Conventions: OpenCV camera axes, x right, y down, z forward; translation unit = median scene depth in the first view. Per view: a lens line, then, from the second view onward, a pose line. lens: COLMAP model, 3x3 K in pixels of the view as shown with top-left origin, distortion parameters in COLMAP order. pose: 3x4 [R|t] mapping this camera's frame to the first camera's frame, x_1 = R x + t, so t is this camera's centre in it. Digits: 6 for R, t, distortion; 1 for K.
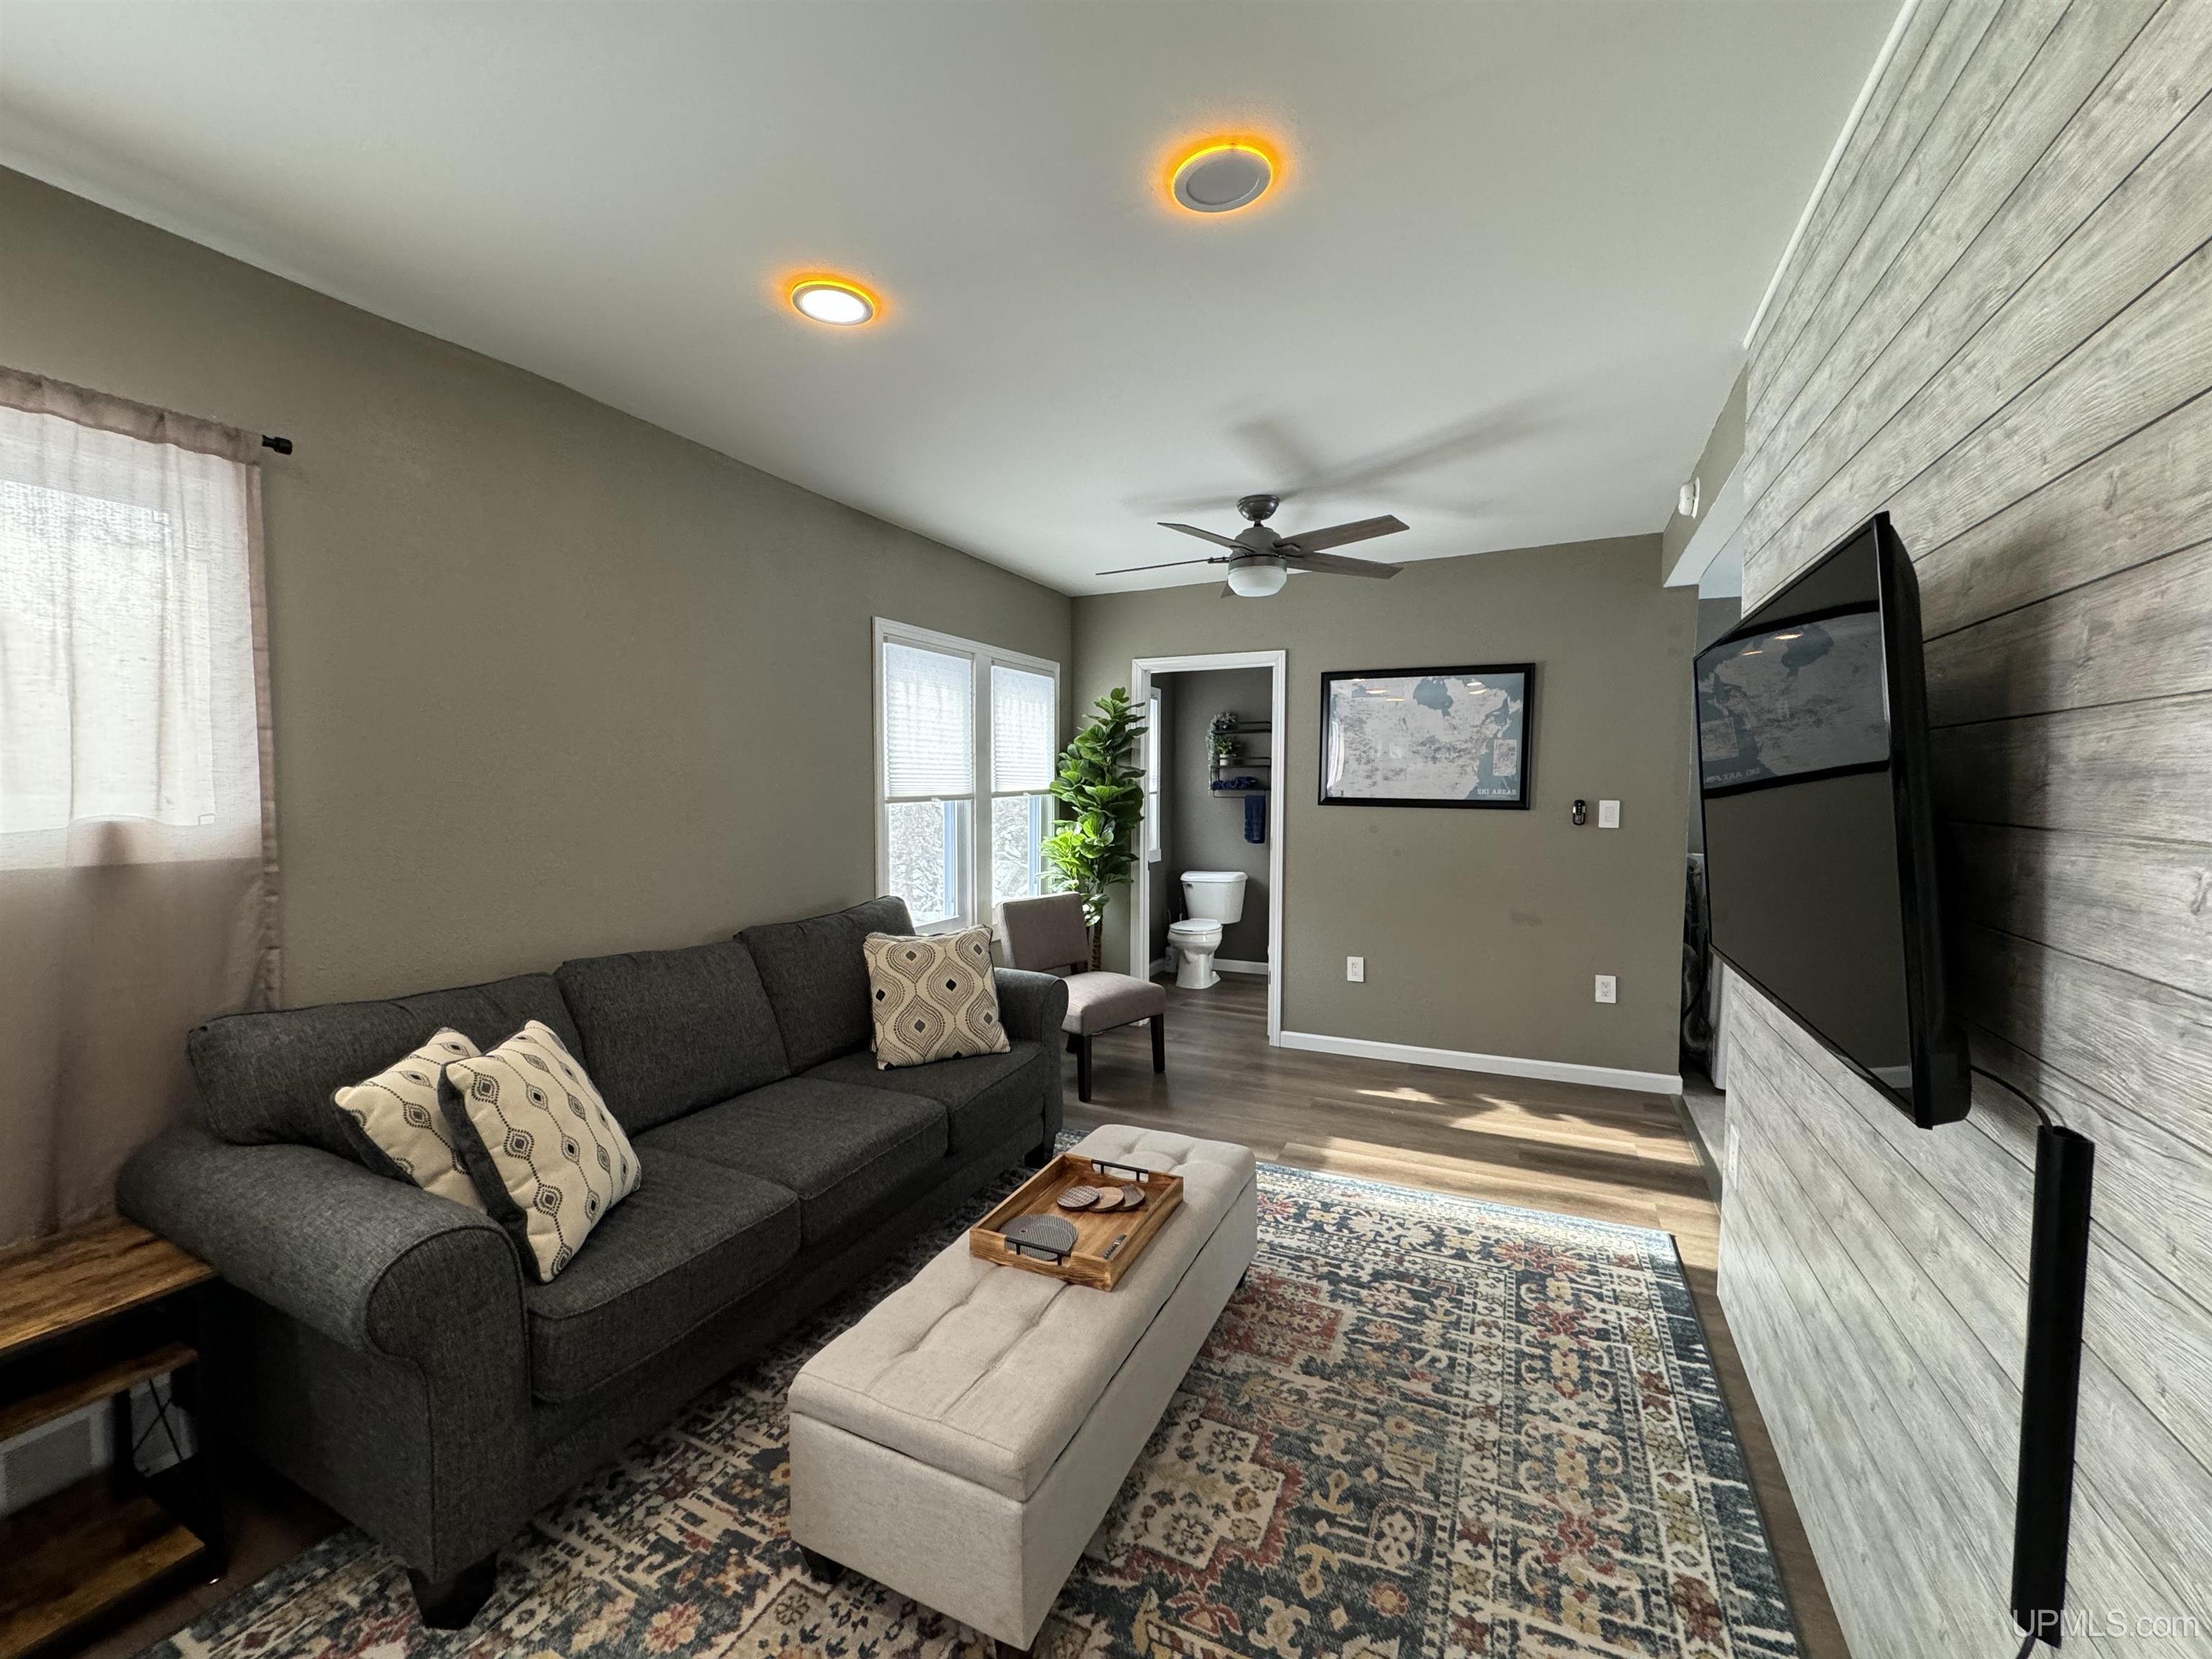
lens RADIAL K [[883.9, 0, 1108.5], [0, 883.9, 831.1], [0, 0, 1]] dist [-0.001552, -0.000075]
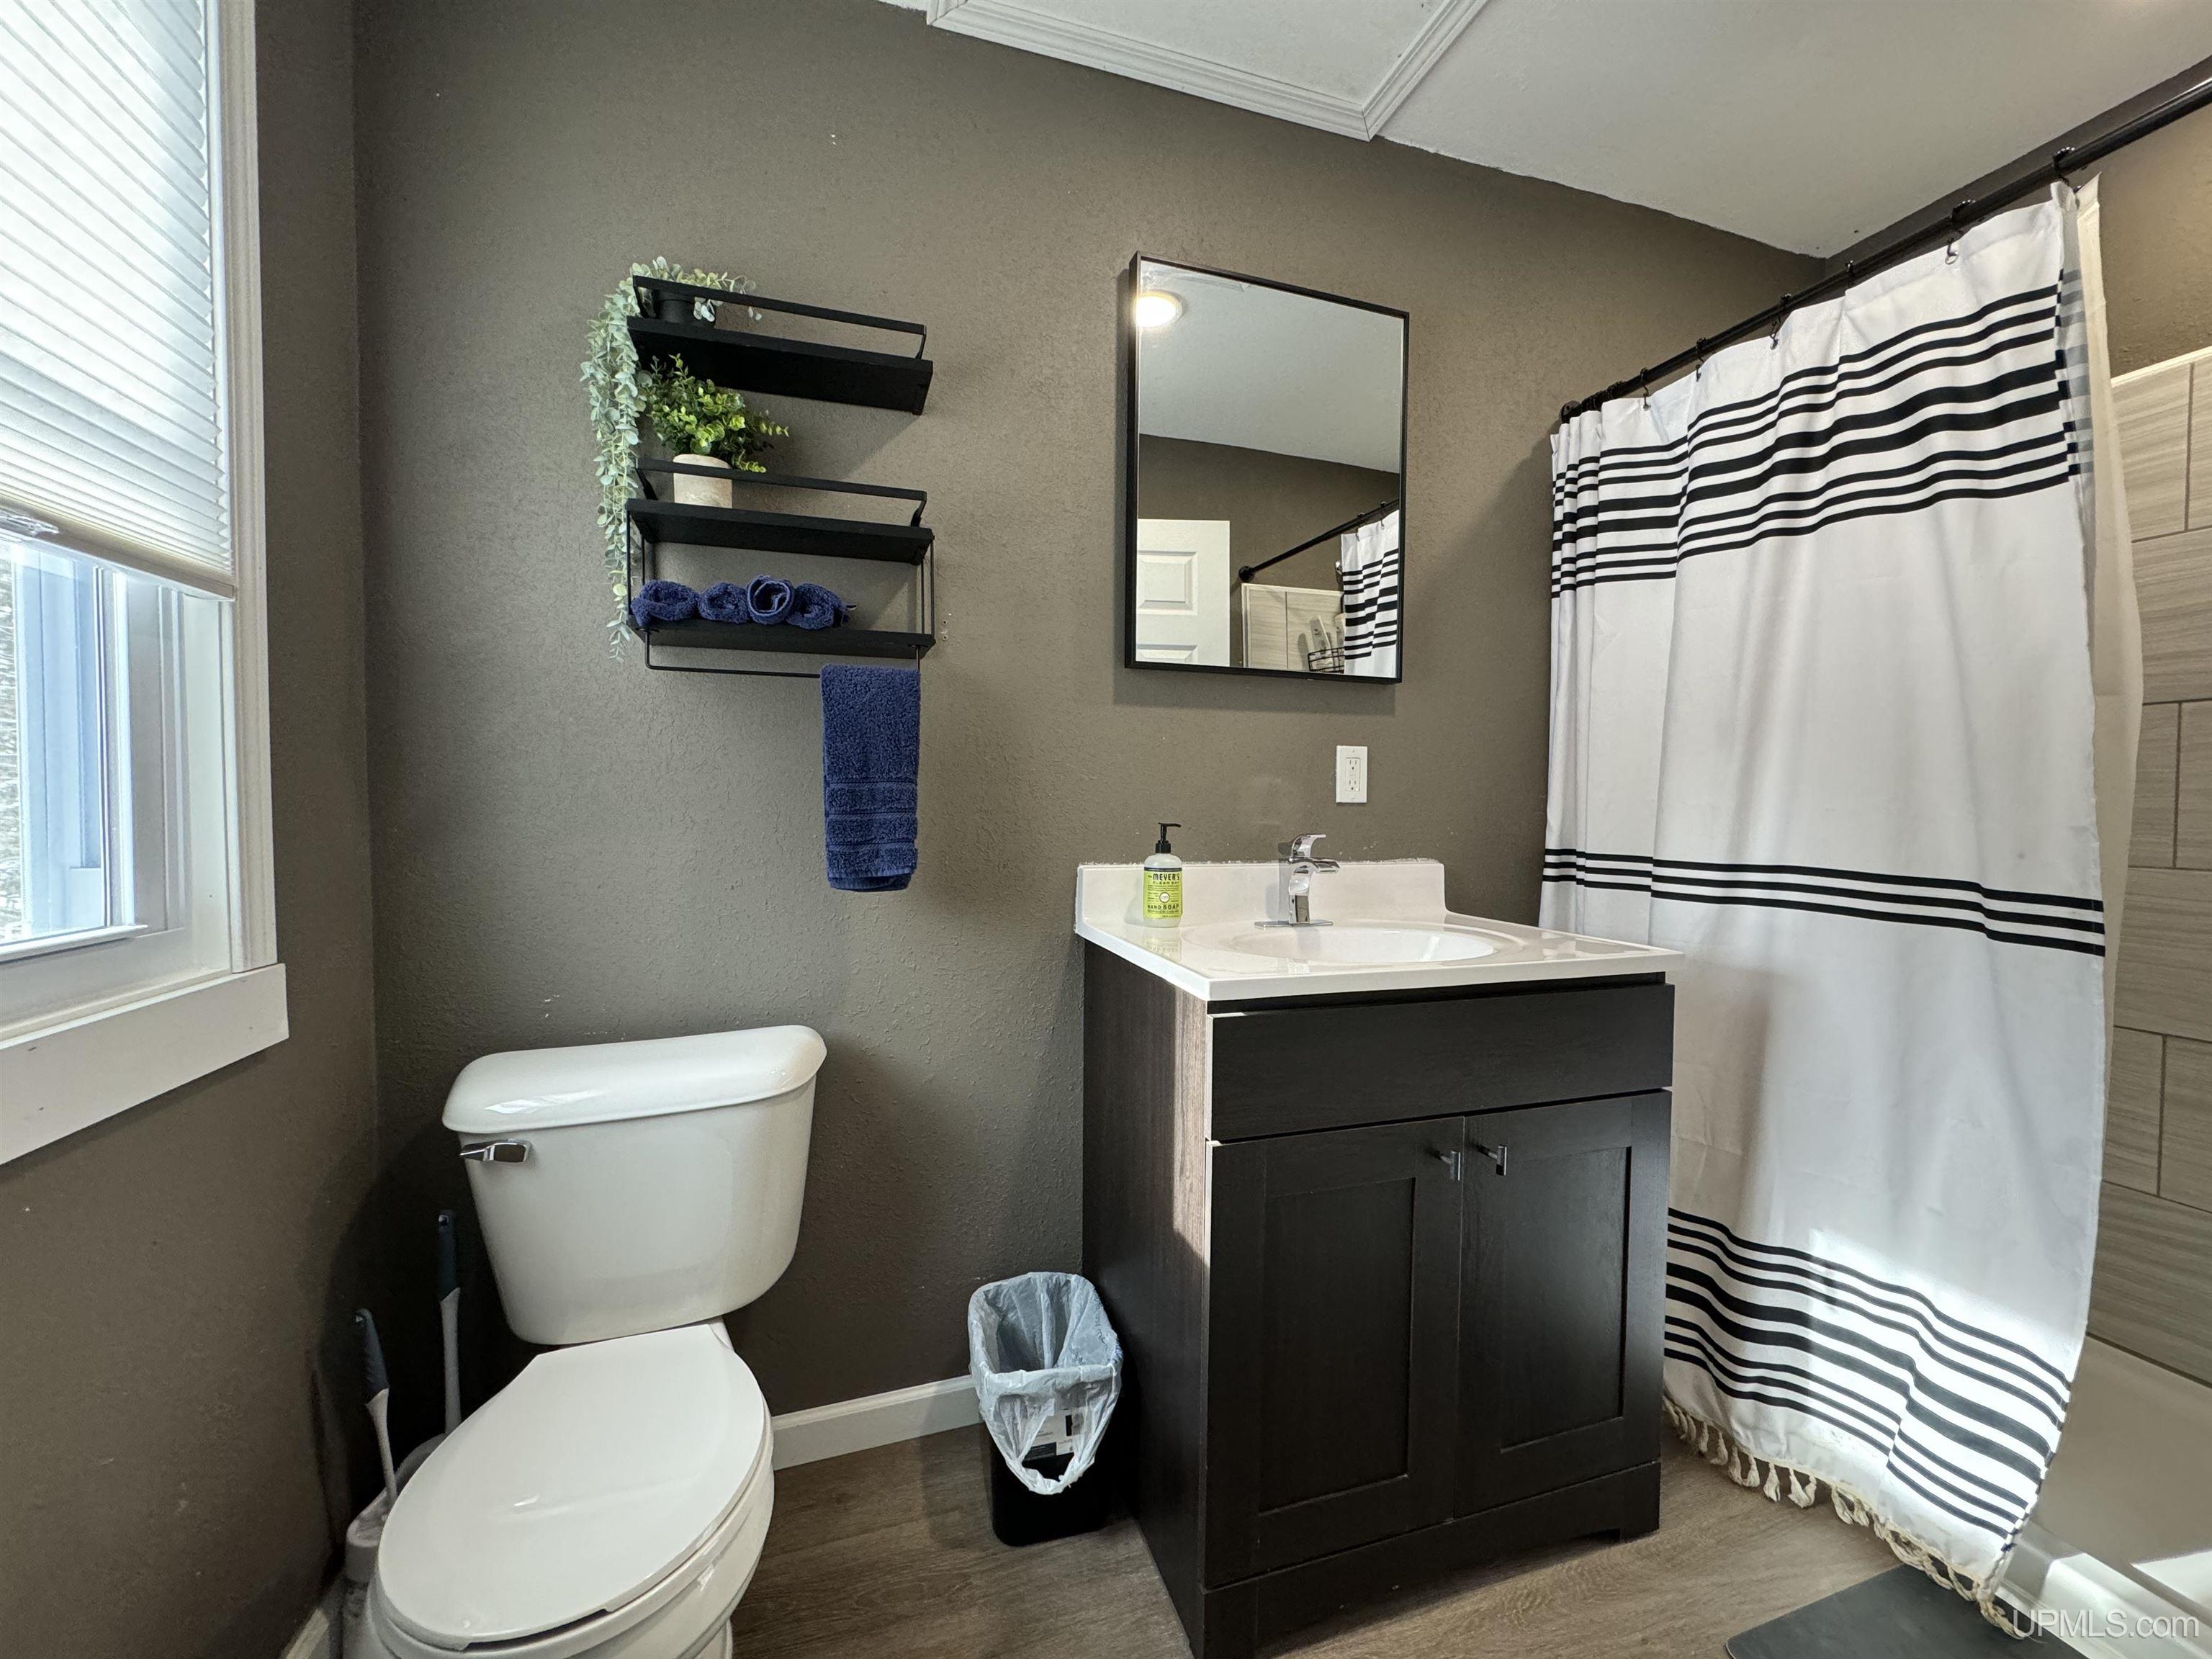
lens RADIAL K [[883.9, 0, 1103.8], [0, 883.9, 828.9], [0, 0, 1]] dist [-0.001552, -0.000075]
pose [[0.726974, -0.023959, 0.686247, 0.058667], [0.032103, 0.999484, 0.000887, -0.000204], [-0.685915, 0.021386, 0.727368, 0.792956]]
